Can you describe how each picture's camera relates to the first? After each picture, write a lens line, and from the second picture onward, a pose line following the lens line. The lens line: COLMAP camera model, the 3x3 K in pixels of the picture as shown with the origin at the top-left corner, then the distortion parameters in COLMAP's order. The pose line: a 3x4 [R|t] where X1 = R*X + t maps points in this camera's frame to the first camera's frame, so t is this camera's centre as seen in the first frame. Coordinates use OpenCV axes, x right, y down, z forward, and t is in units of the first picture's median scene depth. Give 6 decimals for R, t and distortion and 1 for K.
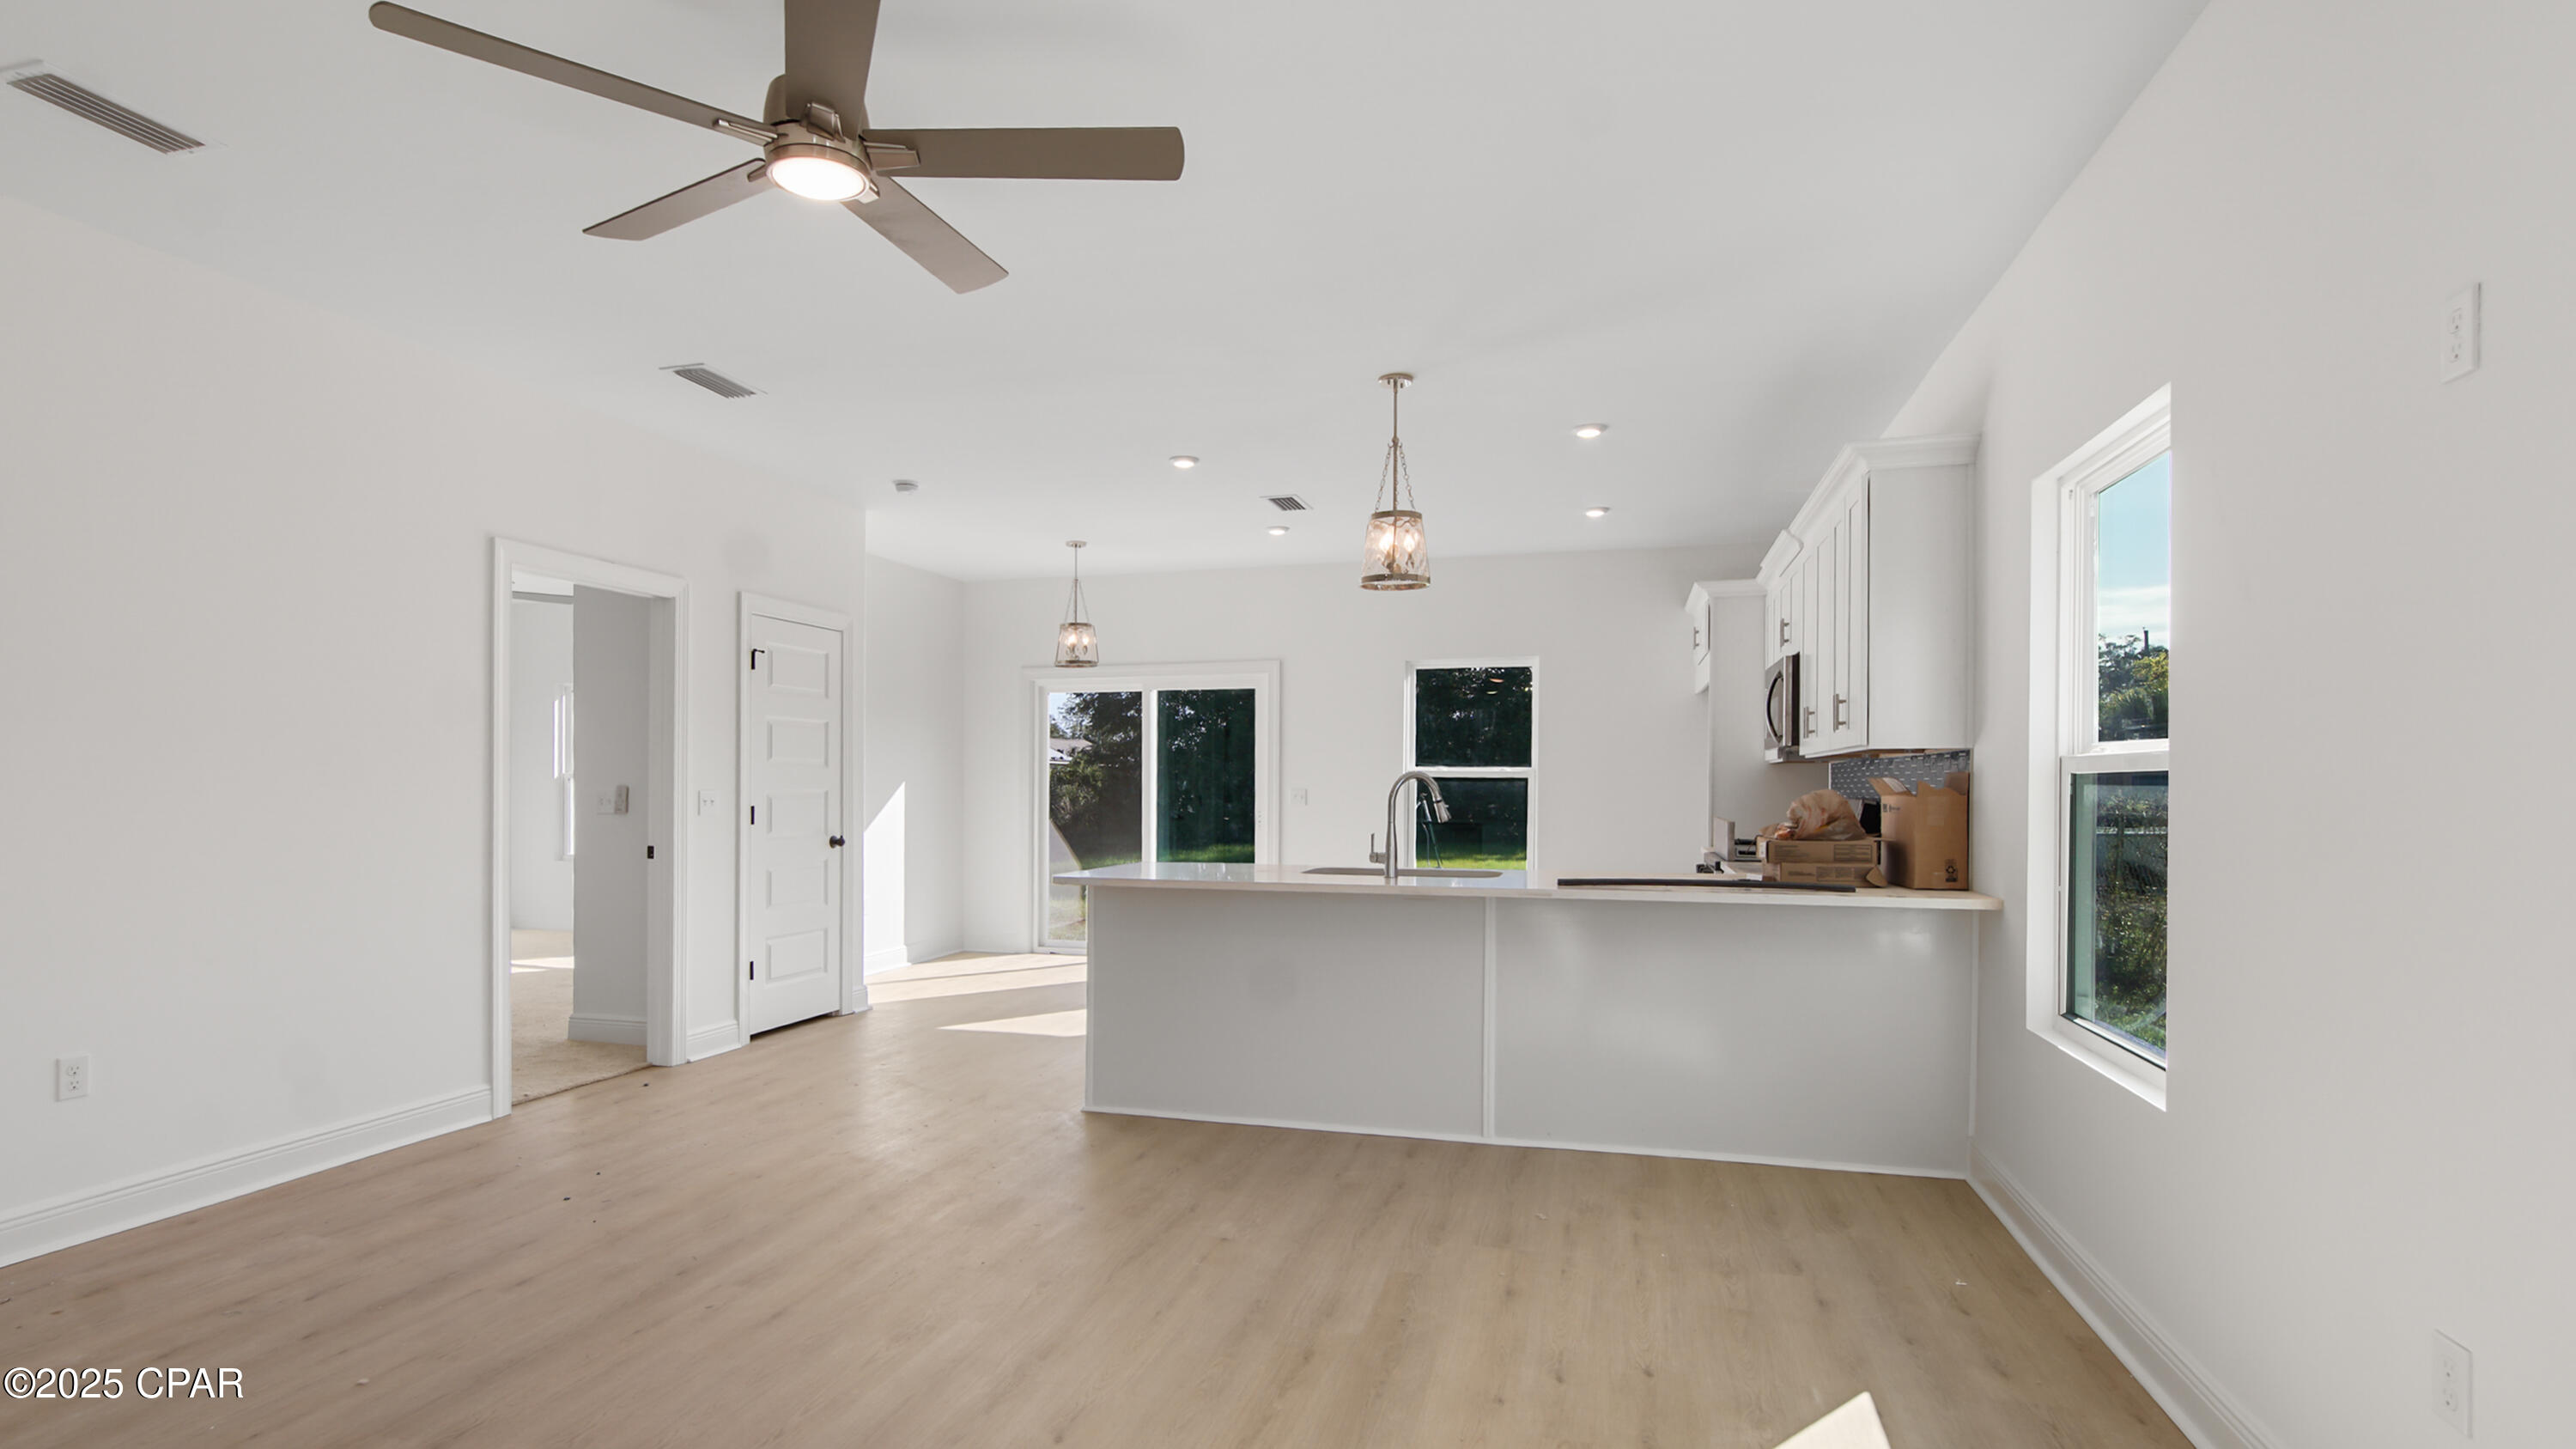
lens RADIAL K [[1153.3, 0, 1329.5], [0, 1153.3, 732.5], [0, 0, 1]] dist [-0.001368, 0.000063]
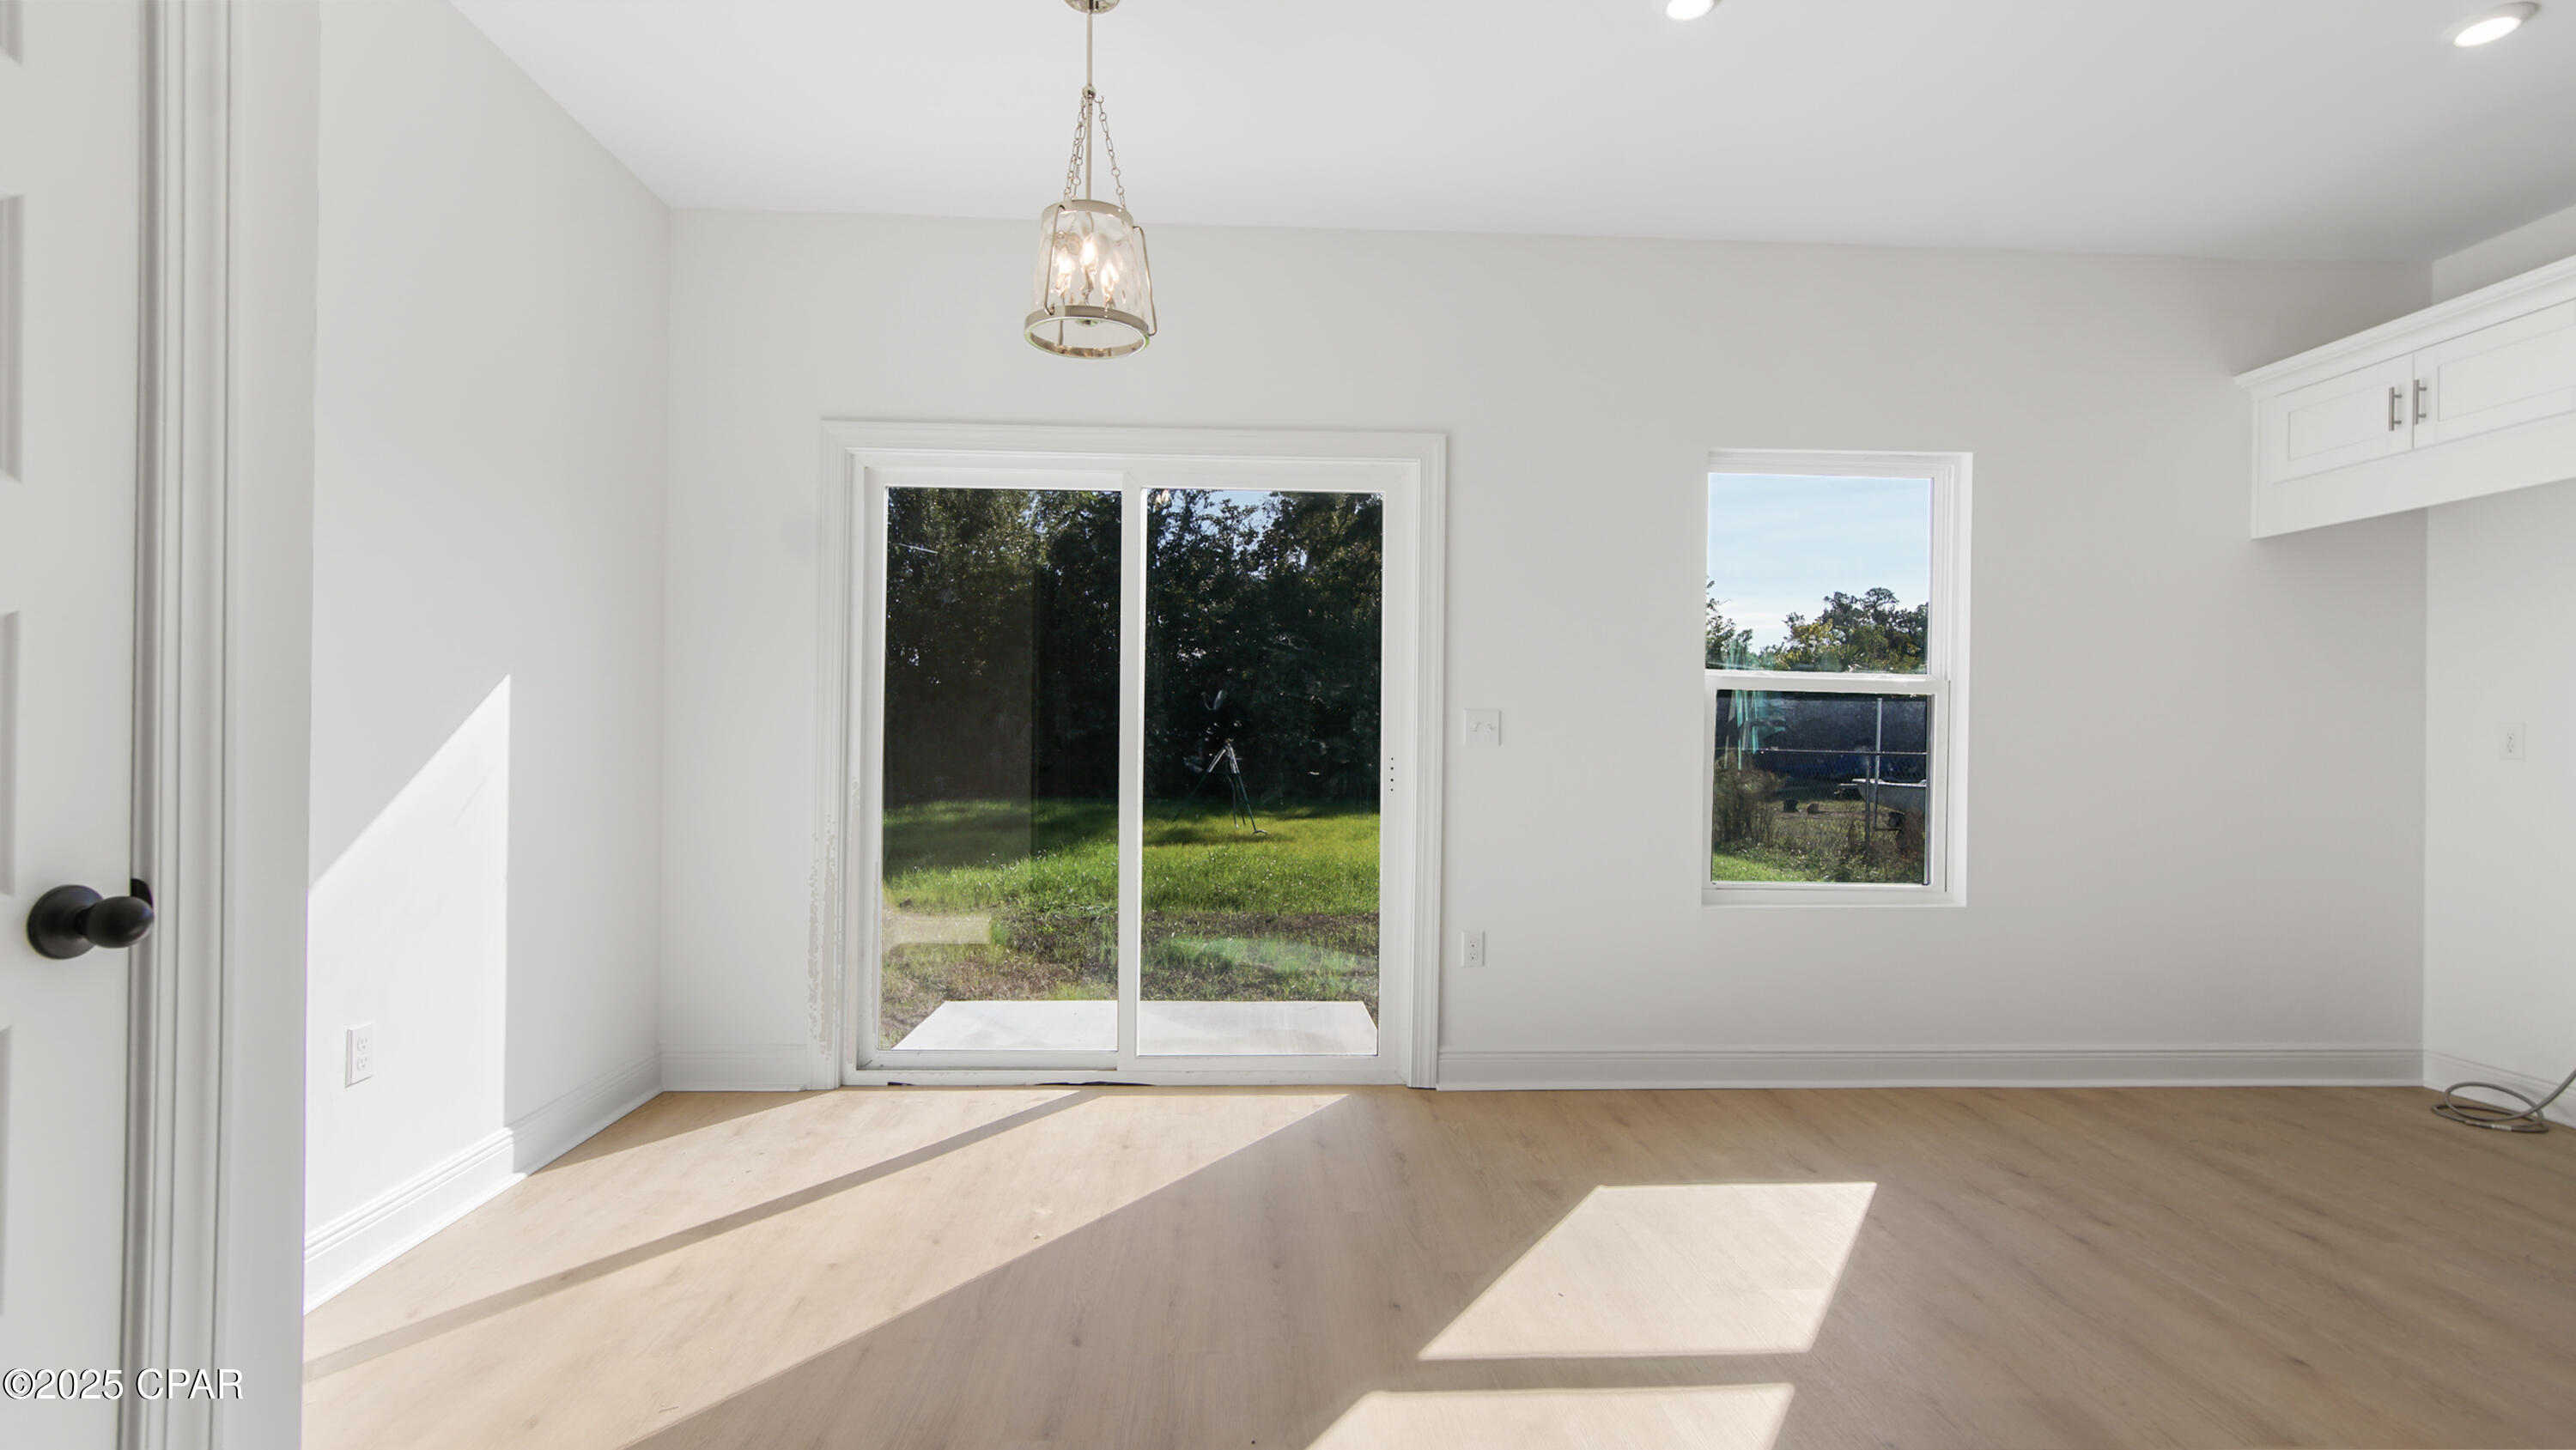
lens RADIAL K [[1153.0, 0, 1329.5], [0, 1153.0, 733.0], [0, 0, 1]] dist [-0.001368, 0.000063]
pose [[0.954695, 0.010408, 0.297404, -0.226391], [-0.020147, 0.999356, 0.029699, 0.045070], [-0.296903, -0.034345, 0.954290, 0.572109]]
